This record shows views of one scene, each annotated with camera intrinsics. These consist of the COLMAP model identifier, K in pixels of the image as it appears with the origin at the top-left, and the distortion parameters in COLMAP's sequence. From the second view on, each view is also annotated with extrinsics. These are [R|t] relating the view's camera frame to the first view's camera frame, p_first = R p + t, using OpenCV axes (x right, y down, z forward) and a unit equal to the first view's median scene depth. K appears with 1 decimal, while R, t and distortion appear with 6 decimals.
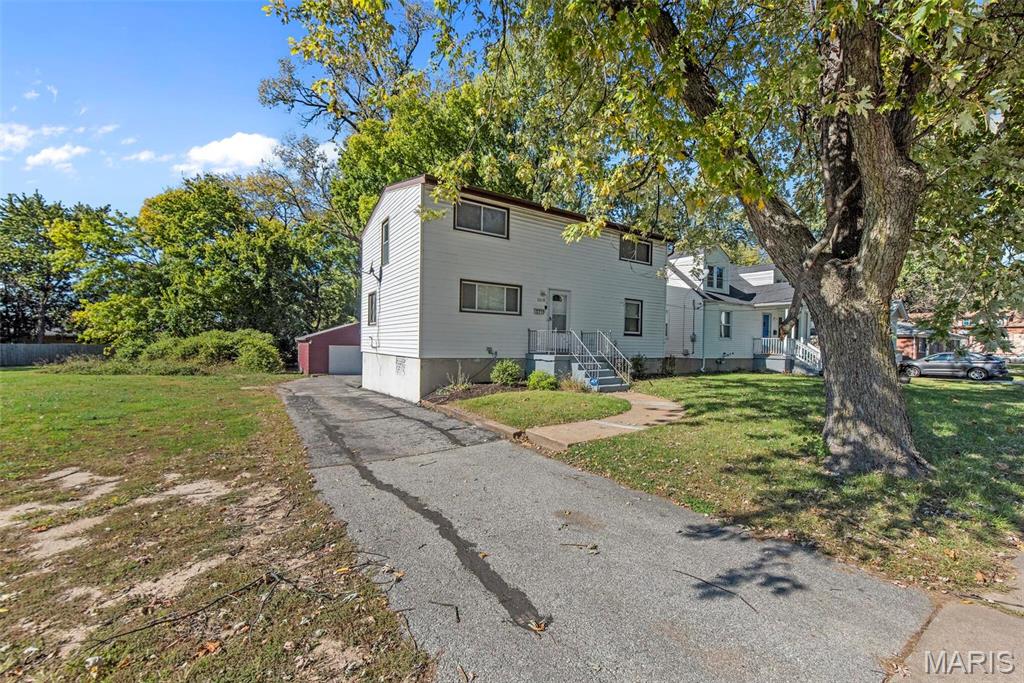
lens RADIAL K [[409.0, 0, 513.1], [0, 409.0, 339.0], [0, 0, 1]] dist [0.016857, -0.003629]
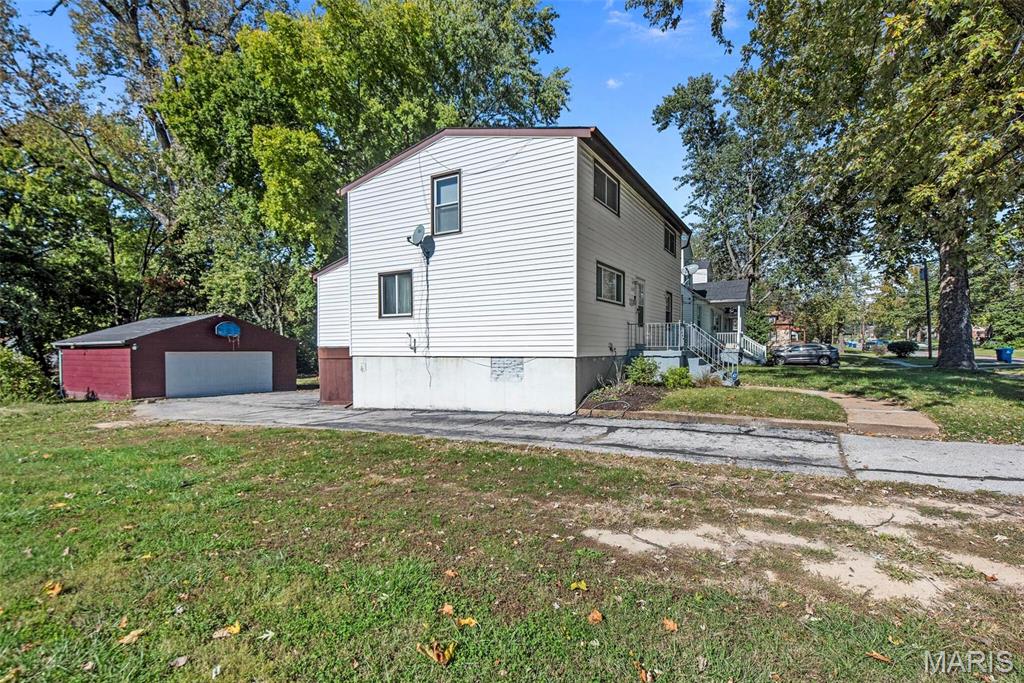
lens RADIAL K [[487.7, 0, 512.0], [0, 487.7, 347.9], [0, 0, 1]] dist [0.015105, -0.000679]
pose [[0.892208, -0.021394, 0.451117, -0.662486], [0.014985, 0.999730, 0.017776, 0.008682], [-0.451375, -0.009100, 0.892288, 0.178539]]
